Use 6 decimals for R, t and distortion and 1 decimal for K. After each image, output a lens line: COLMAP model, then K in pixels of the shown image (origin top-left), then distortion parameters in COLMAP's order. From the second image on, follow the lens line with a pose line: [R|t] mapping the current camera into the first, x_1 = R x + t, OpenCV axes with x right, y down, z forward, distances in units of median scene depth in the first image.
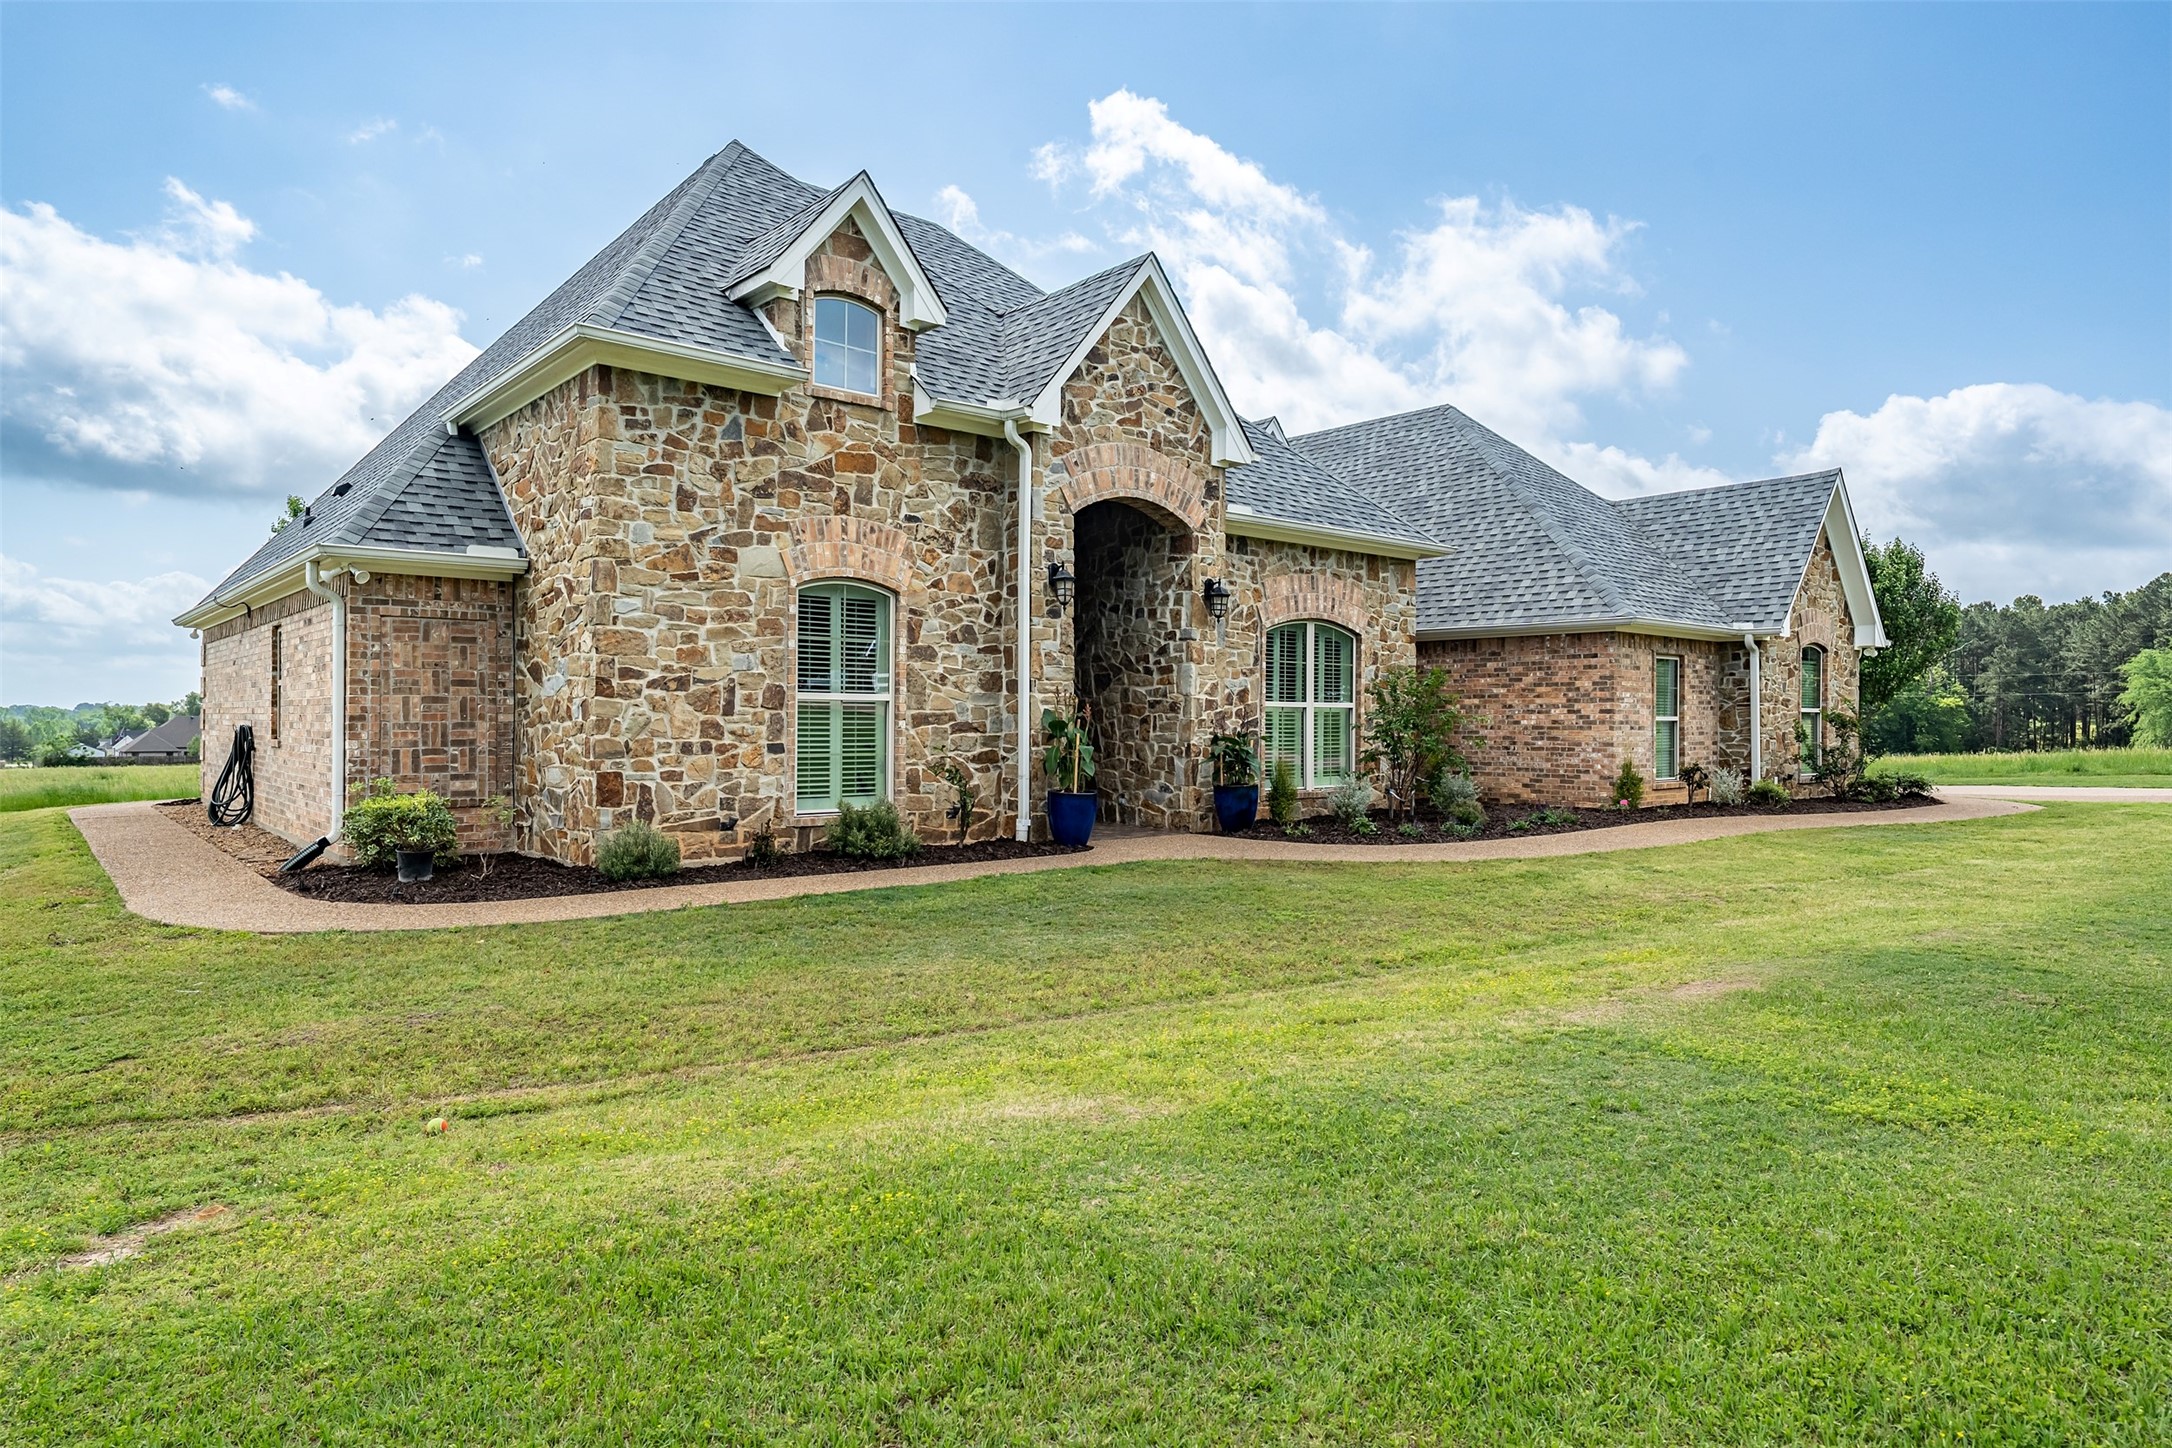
lens RADIAL K [[1290.9, 0, 1085.5], [0, 1290.9, 730.9], [0, 0, 1]] dist [0.005771, 0.001067]
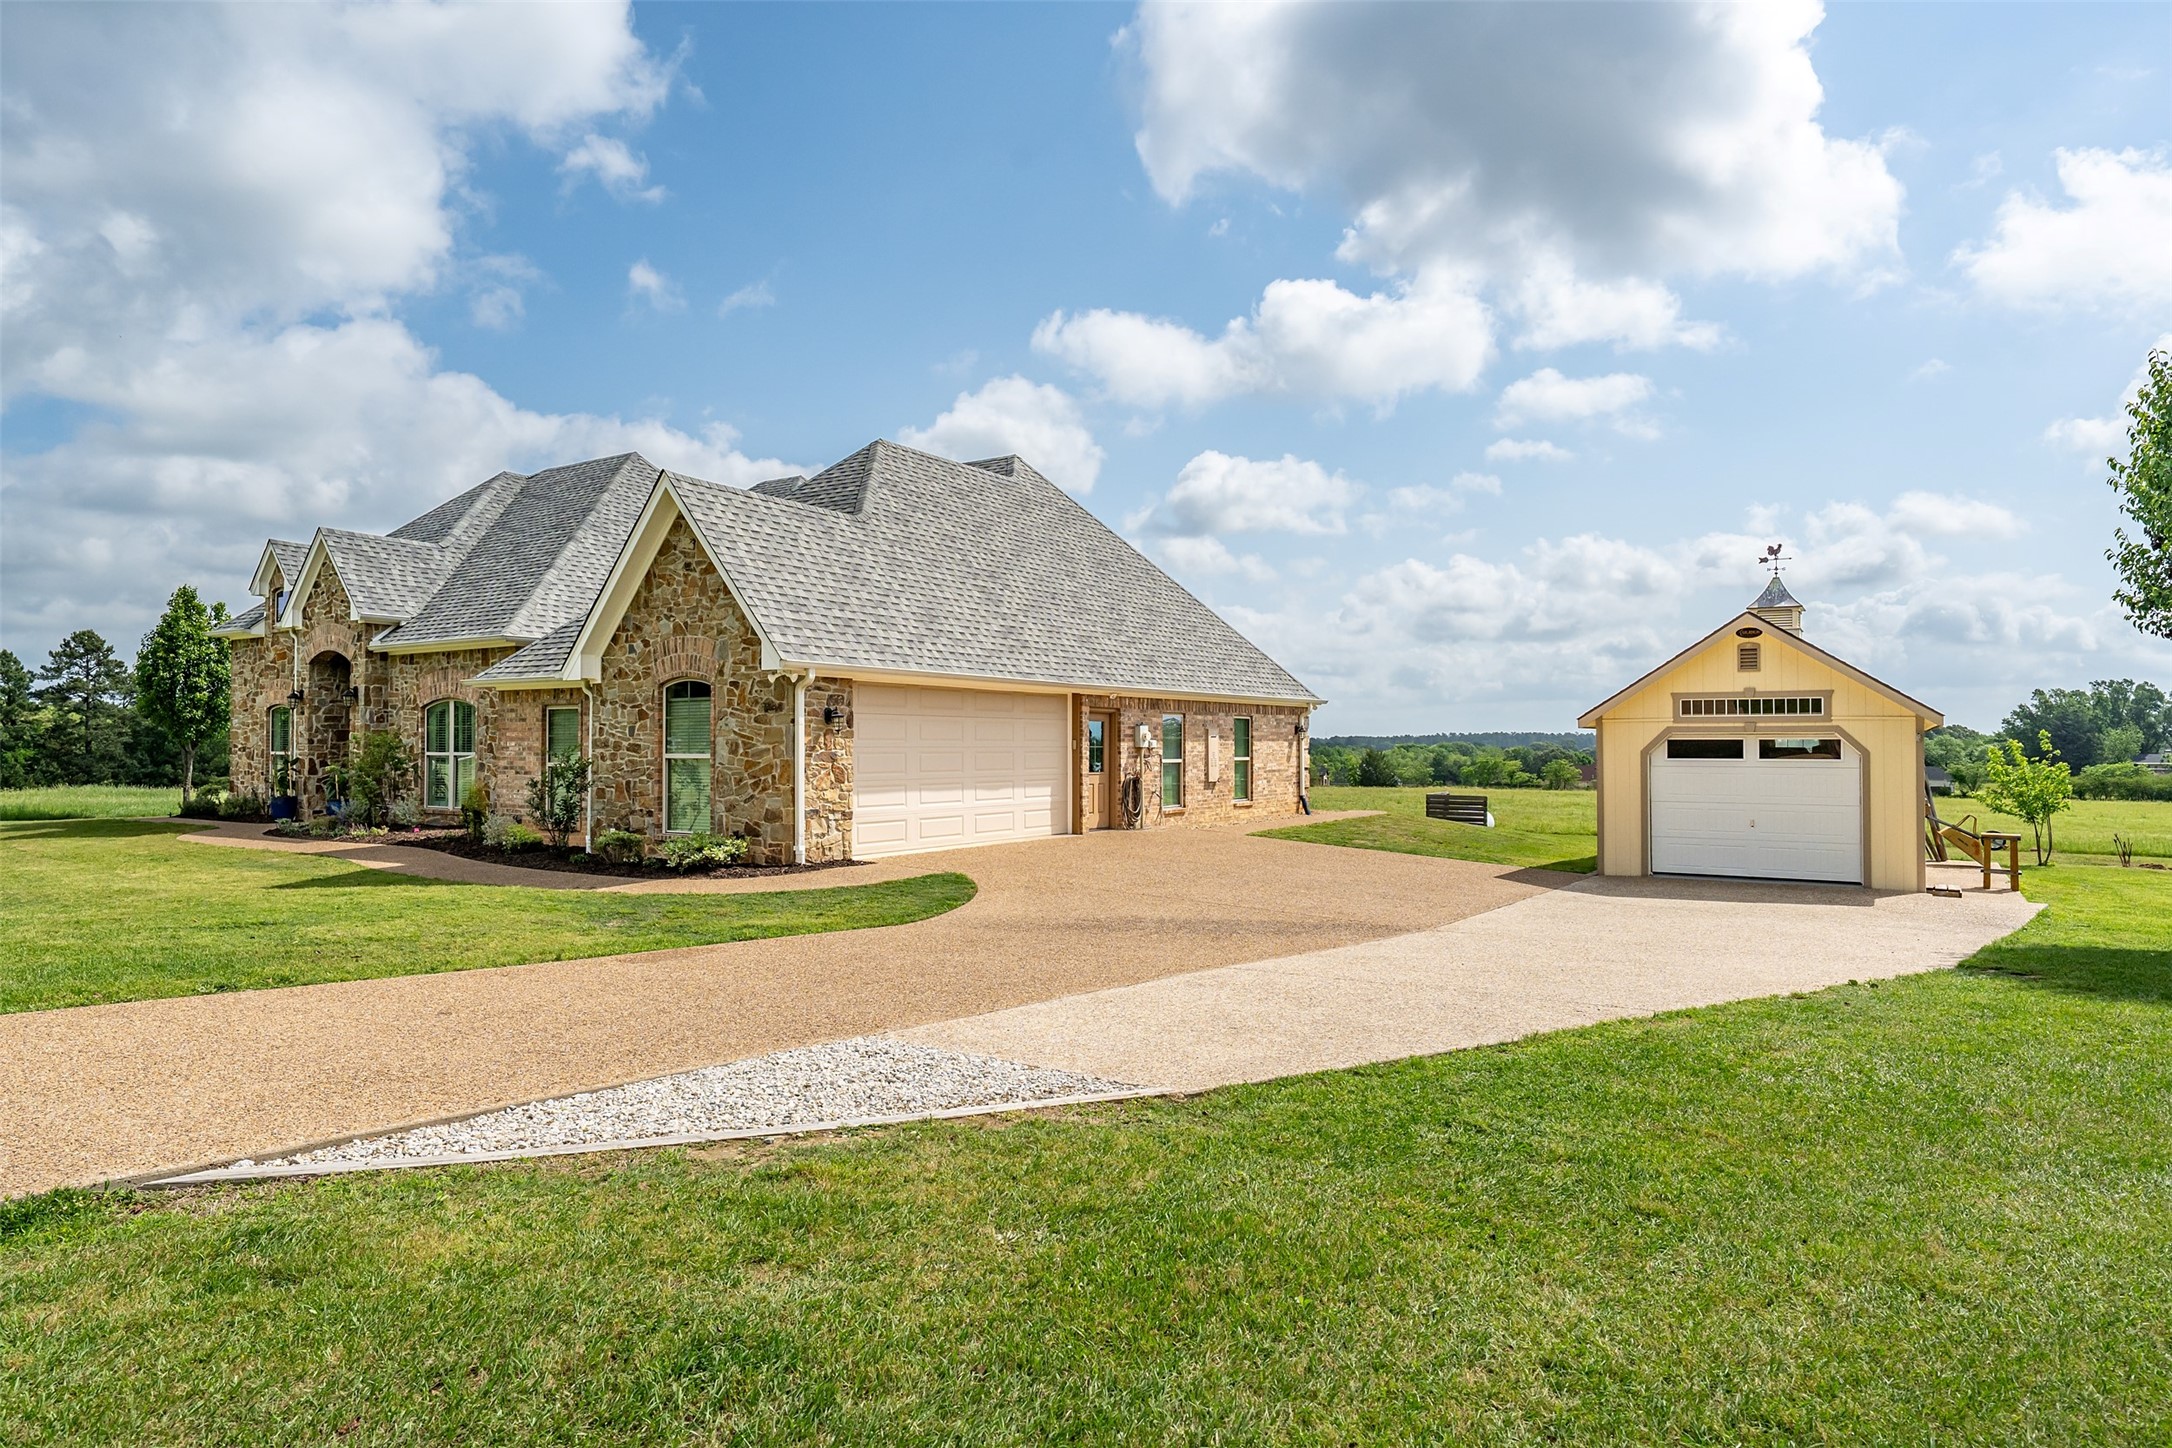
lens RADIAL K [[1290.9, 0, 1085.6], [0, 1290.9, 737.0], [0, 0, 1]] dist [0.005771, 0.001067]
pose [[0.283521, -0.008400, -0.958929, 1.867920], [0.011151, 0.999923, -0.005462, -0.024445], [0.958901, -0.009144, 0.283593, 1.290648]]
